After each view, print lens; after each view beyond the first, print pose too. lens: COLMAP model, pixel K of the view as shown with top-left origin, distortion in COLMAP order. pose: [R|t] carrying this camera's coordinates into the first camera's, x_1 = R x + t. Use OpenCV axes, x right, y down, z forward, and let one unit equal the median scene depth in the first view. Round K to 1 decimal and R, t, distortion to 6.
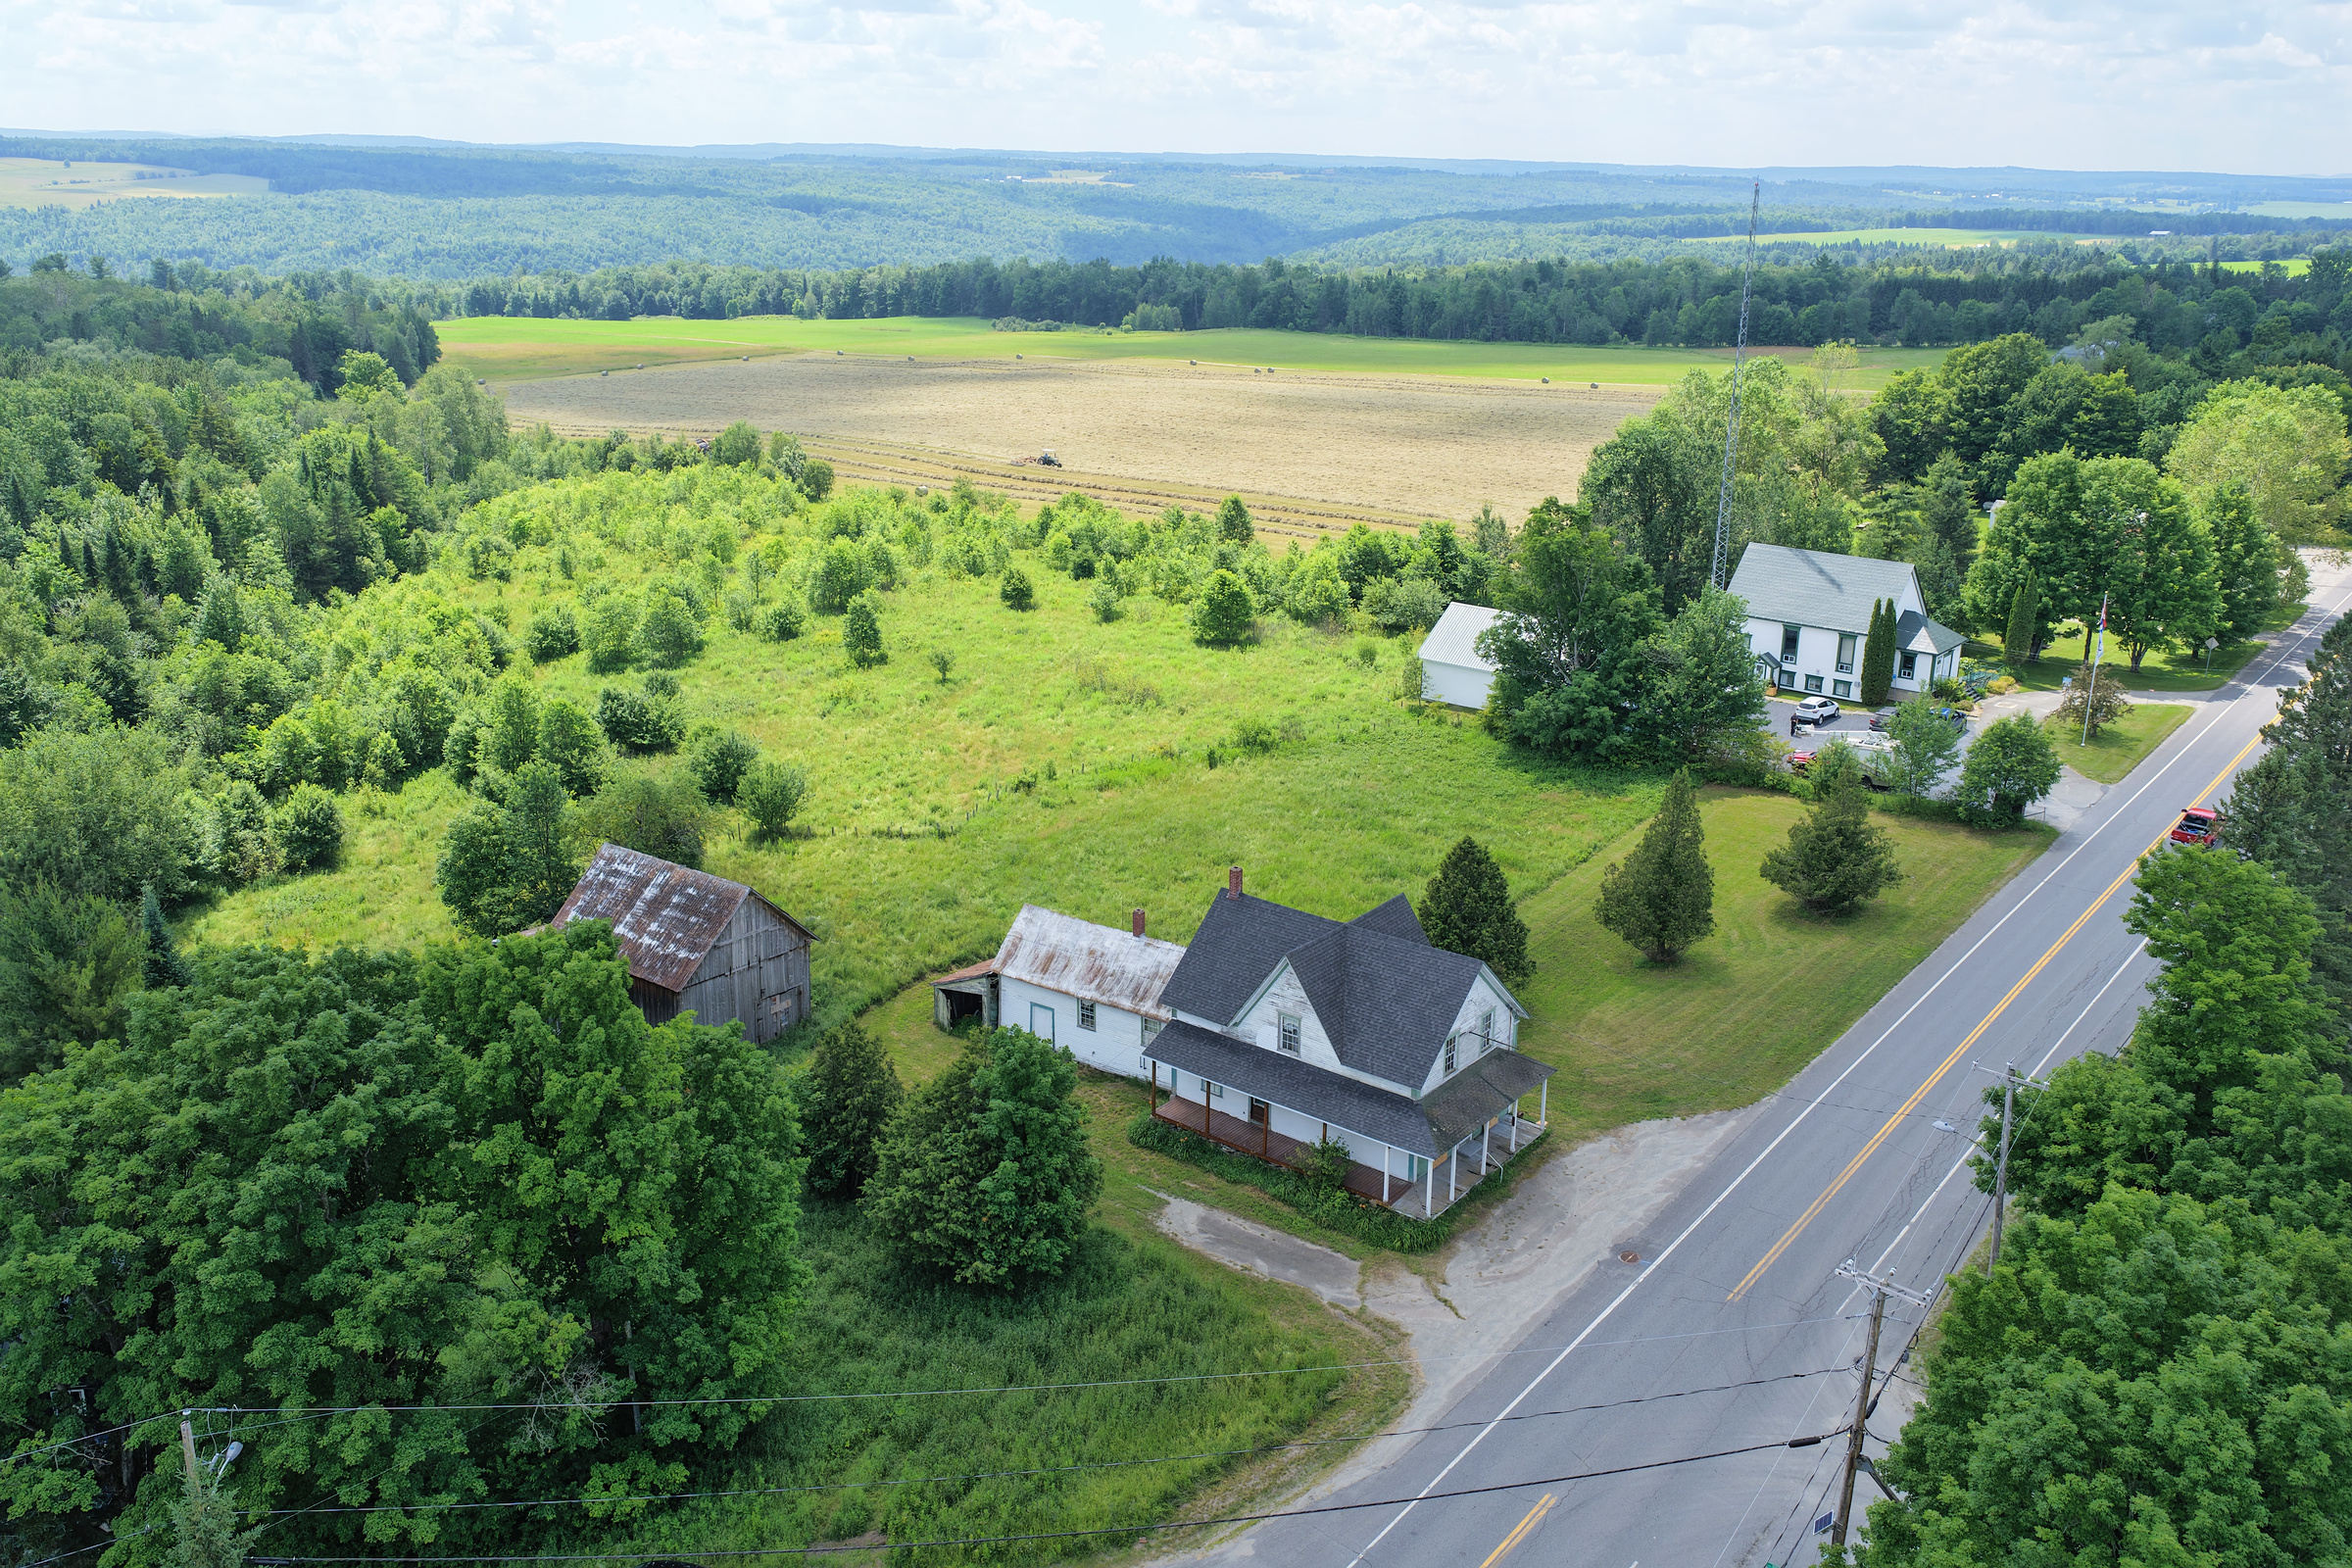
lens RADIAL K [[1945.6, 0, 1176.0], [0, 1945.6, 784.0], [0, 0, 1]] dist [0.002931, -0.000681]
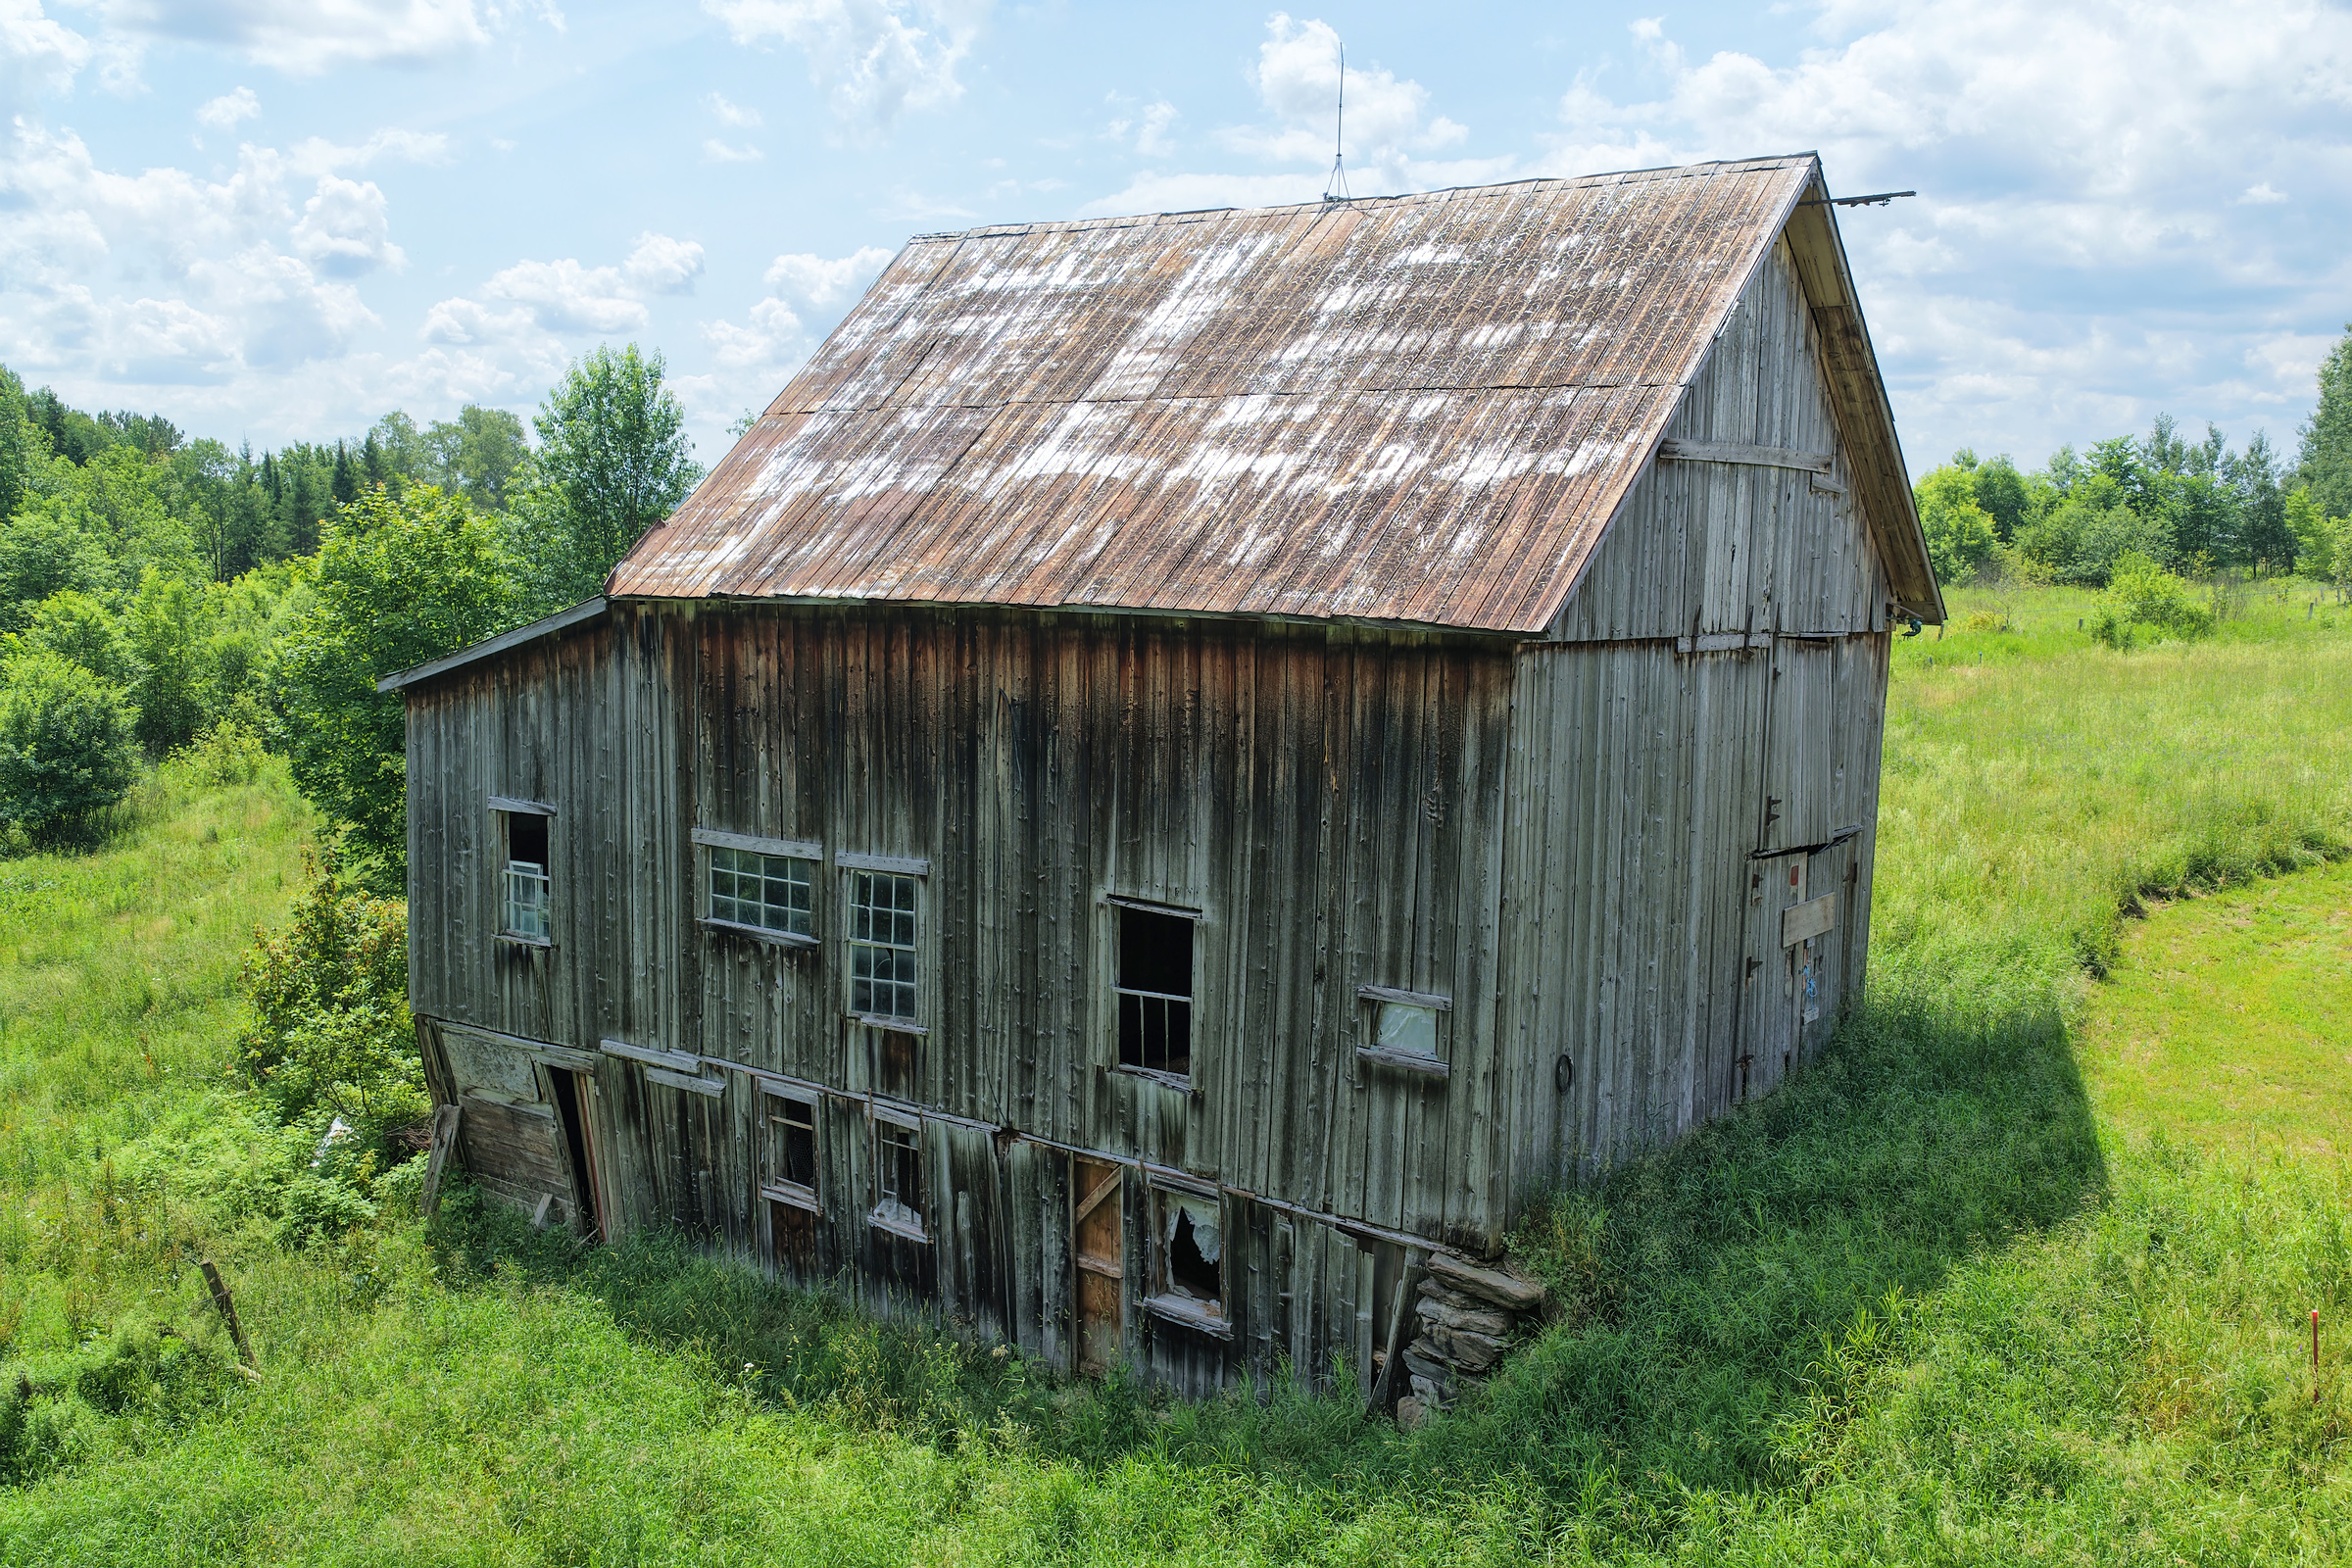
lens RADIAL K [[1945.6, 0, 1176.0], [0, 1945.6, 784.0], [0, 0, 1]] dist [0.002931, -0.000681]
pose [[0.999794, -0.002345, -0.020148, -0.277113], [-0.001133, 0.985290, -0.170889, 0.142058], [0.020252, 0.170876, 0.985084, 0.843389]]
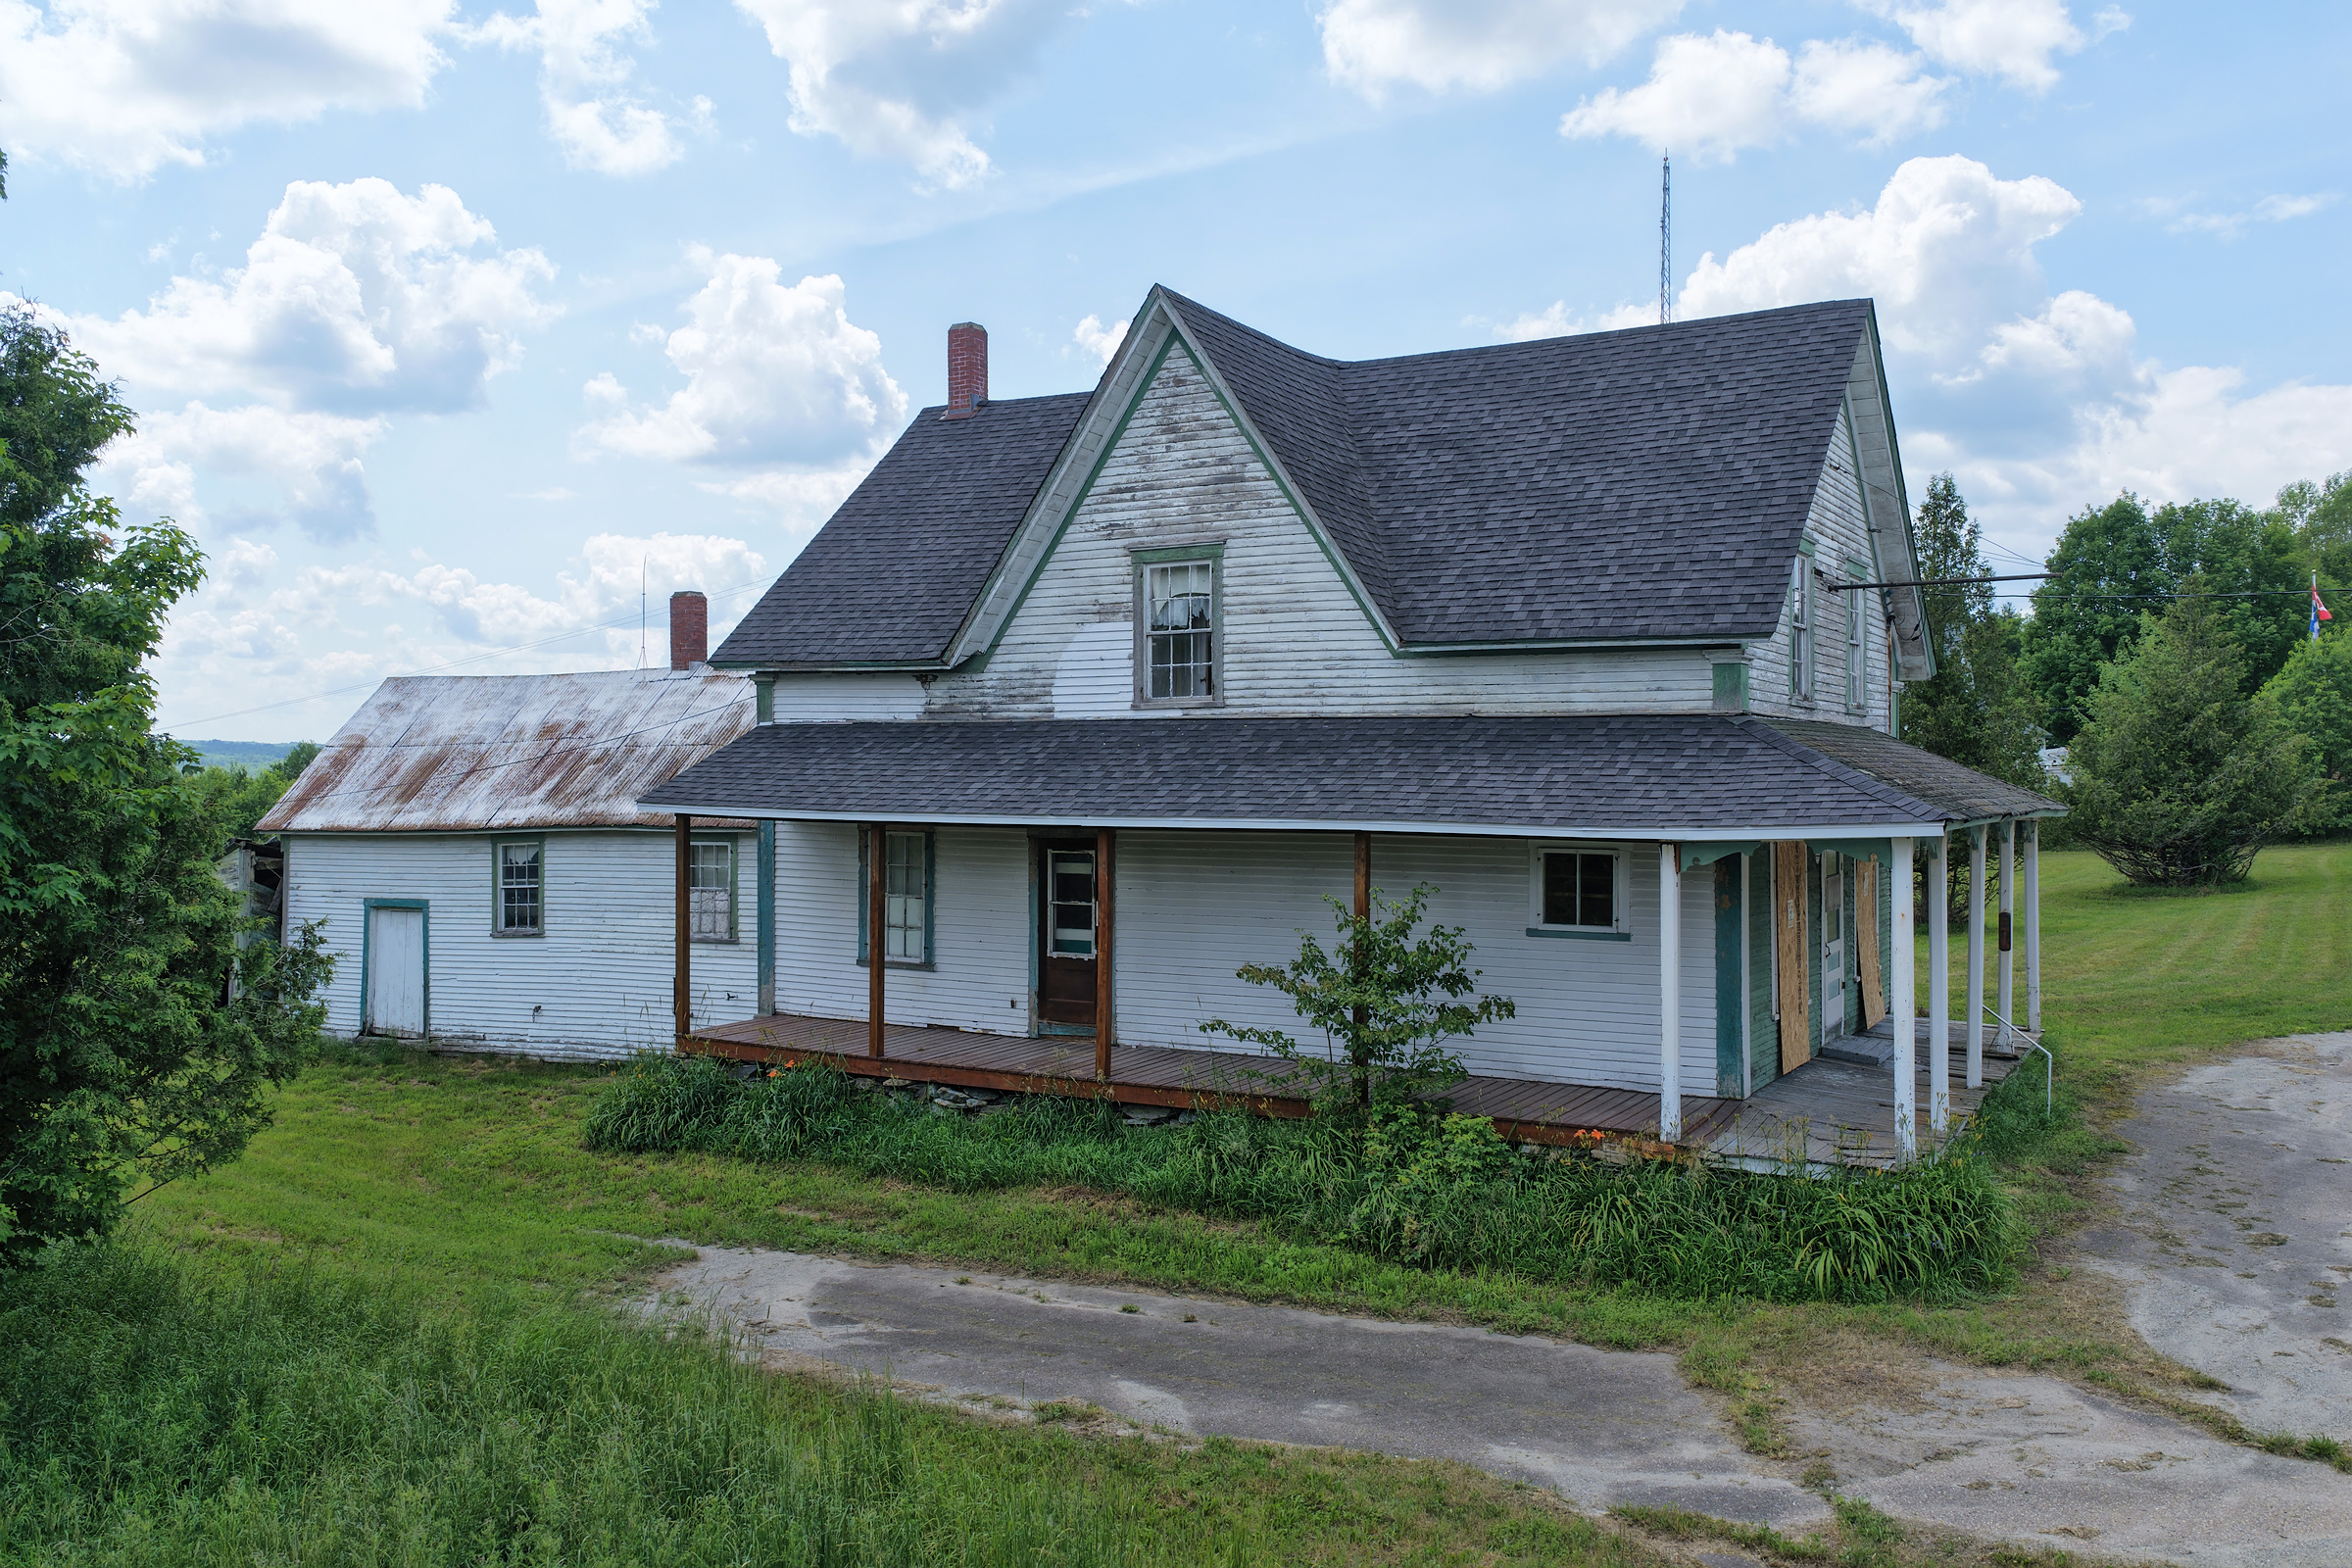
lens RADIAL K [[1945.6, 0, 1176.0], [0, 1945.6, 784.0], [0, 0, 1]] dist [0.002931, -0.000681]
pose [[0.989078, -0.003788, 0.147346, 0.016005], [0.046423, 0.956800, -0.287018, 0.203007], [-0.139893, 0.290723, 0.946525, 0.670530]]
